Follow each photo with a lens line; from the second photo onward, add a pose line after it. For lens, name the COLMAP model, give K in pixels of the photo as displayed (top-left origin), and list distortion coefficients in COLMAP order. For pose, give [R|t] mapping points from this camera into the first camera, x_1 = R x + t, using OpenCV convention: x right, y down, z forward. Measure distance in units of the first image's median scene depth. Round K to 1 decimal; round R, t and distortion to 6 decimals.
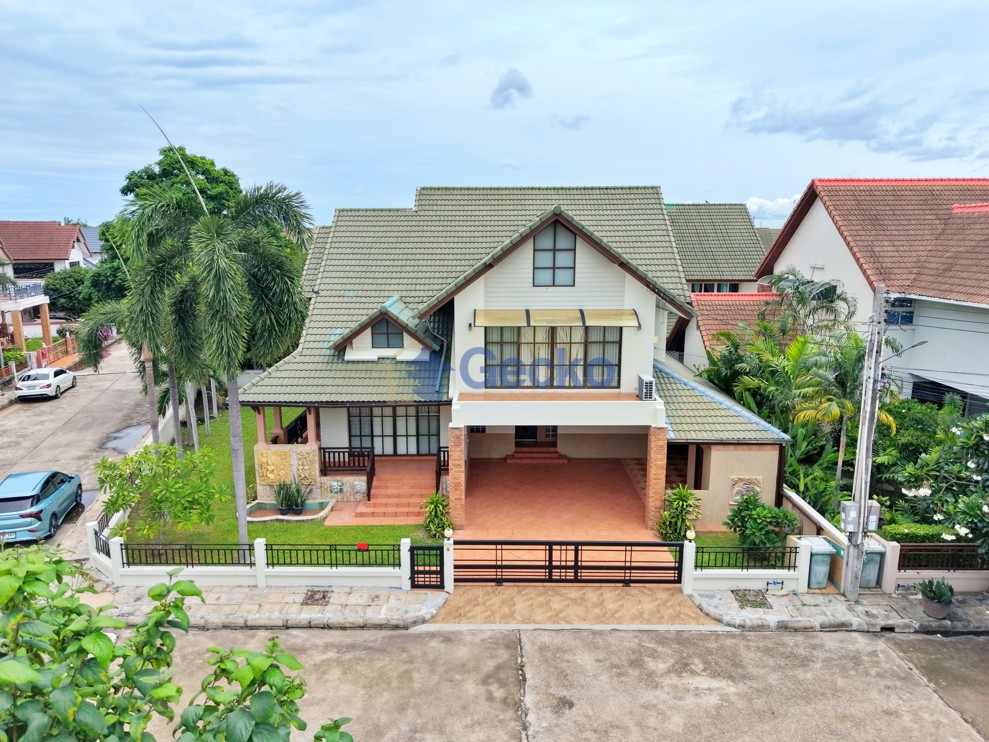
lens RADIAL K [[679.1, 0, 493.9], [0, 679.1, 368.6], [0, 0, 1]] dist [0.024024, 0.000260]
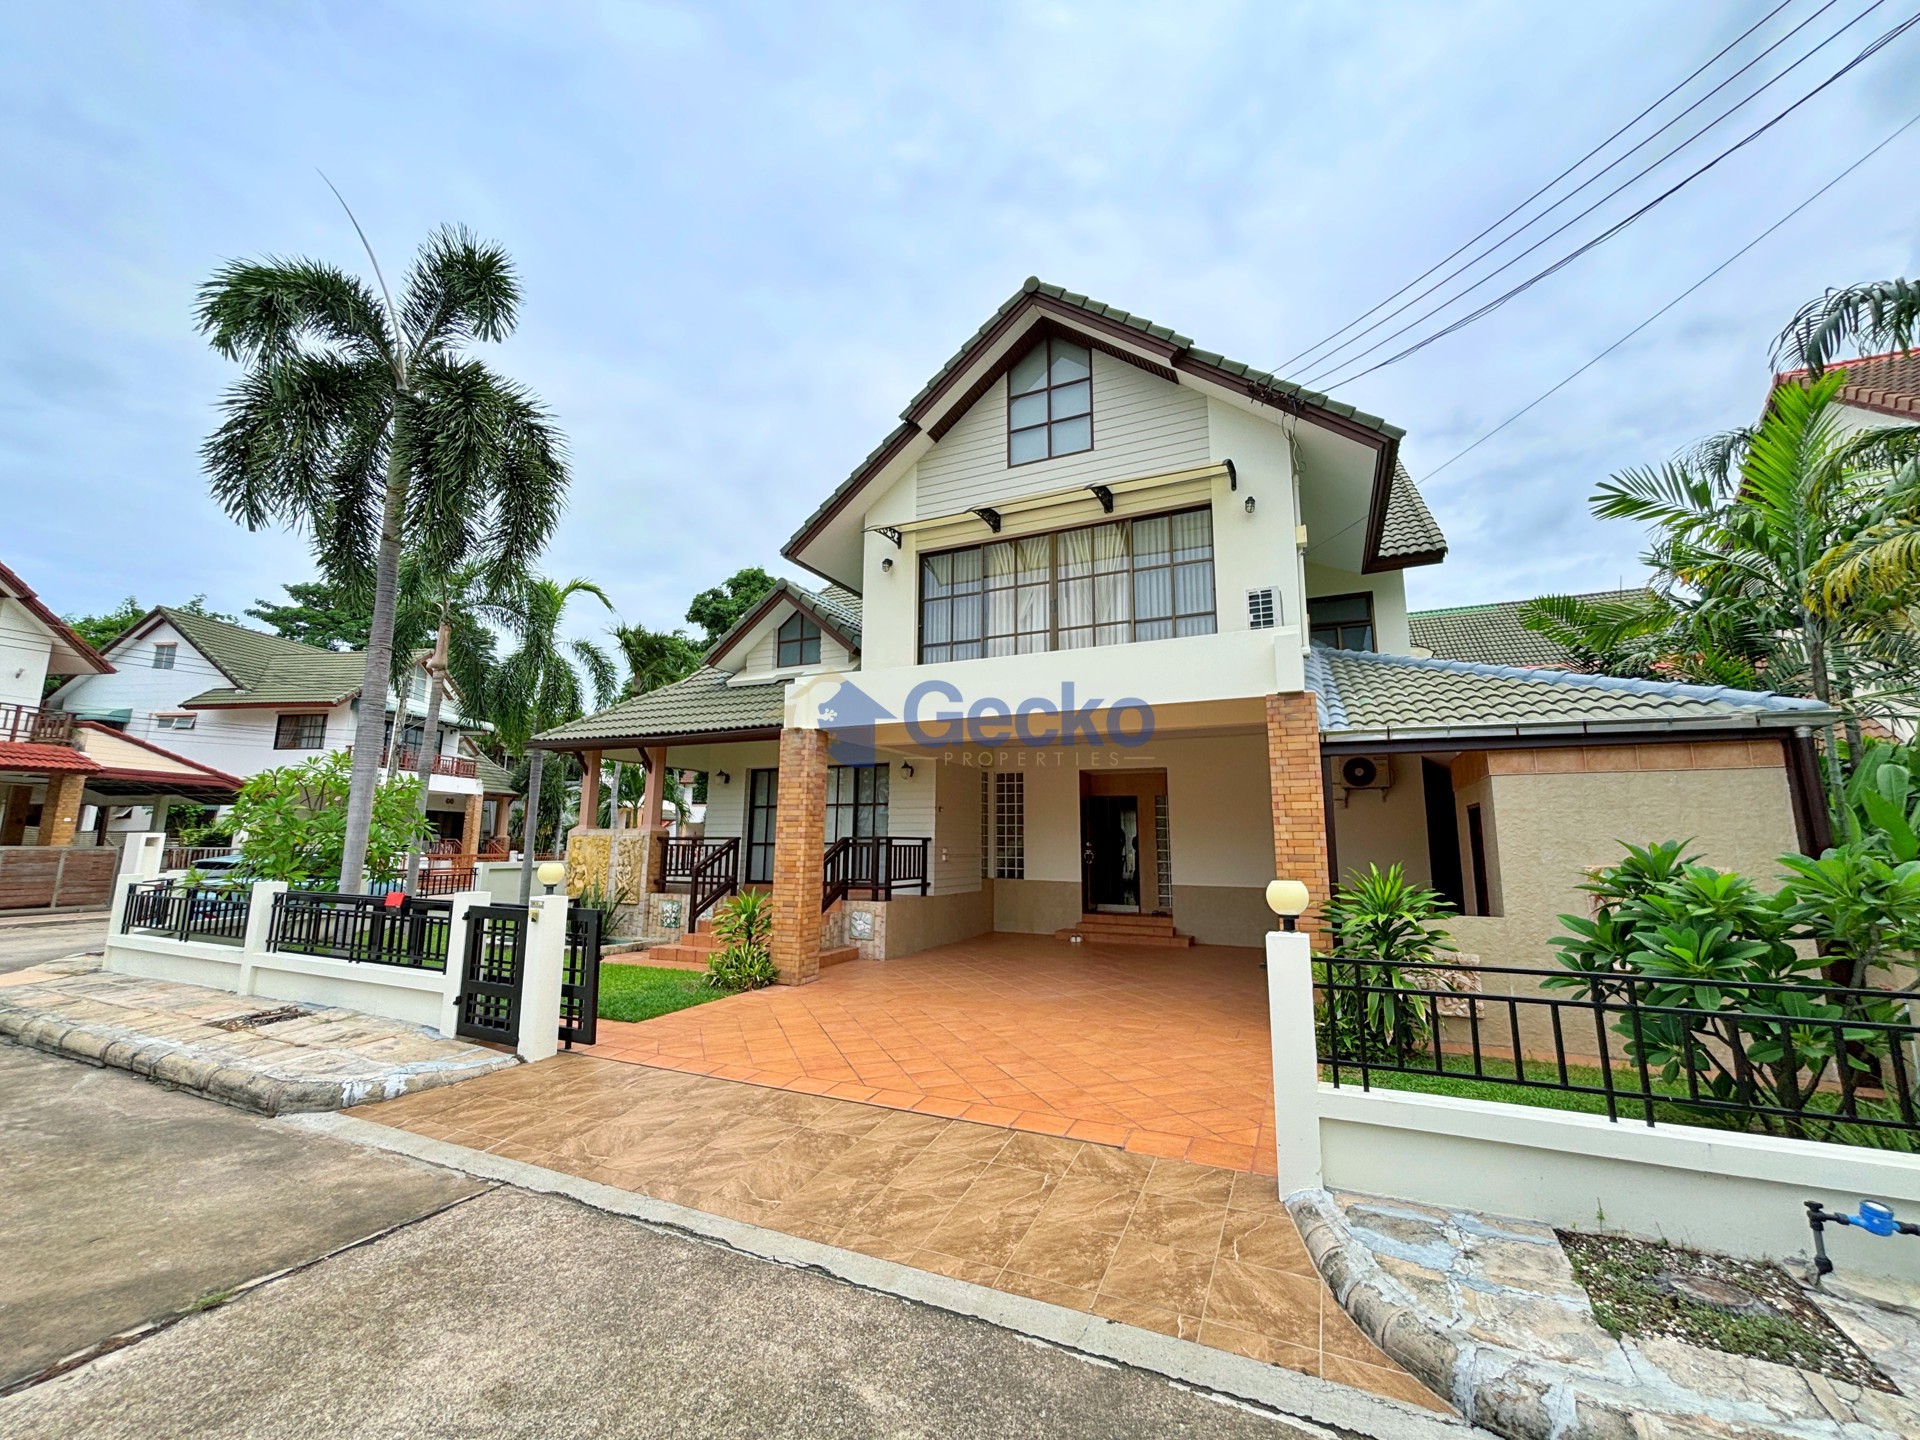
lens RADIAL K [[776.6, 0, 955.4], [0, 776.6, 724.4], [0, 0, 1]] dist [0.003247, -0.000085]
pose [[0.907347, -0.056035, -0.416631, 0.296401], [-0.090384, 0.941894, -0.323521, 0.280452], [0.410551, 0.331203, 0.849560, 0.715011]]
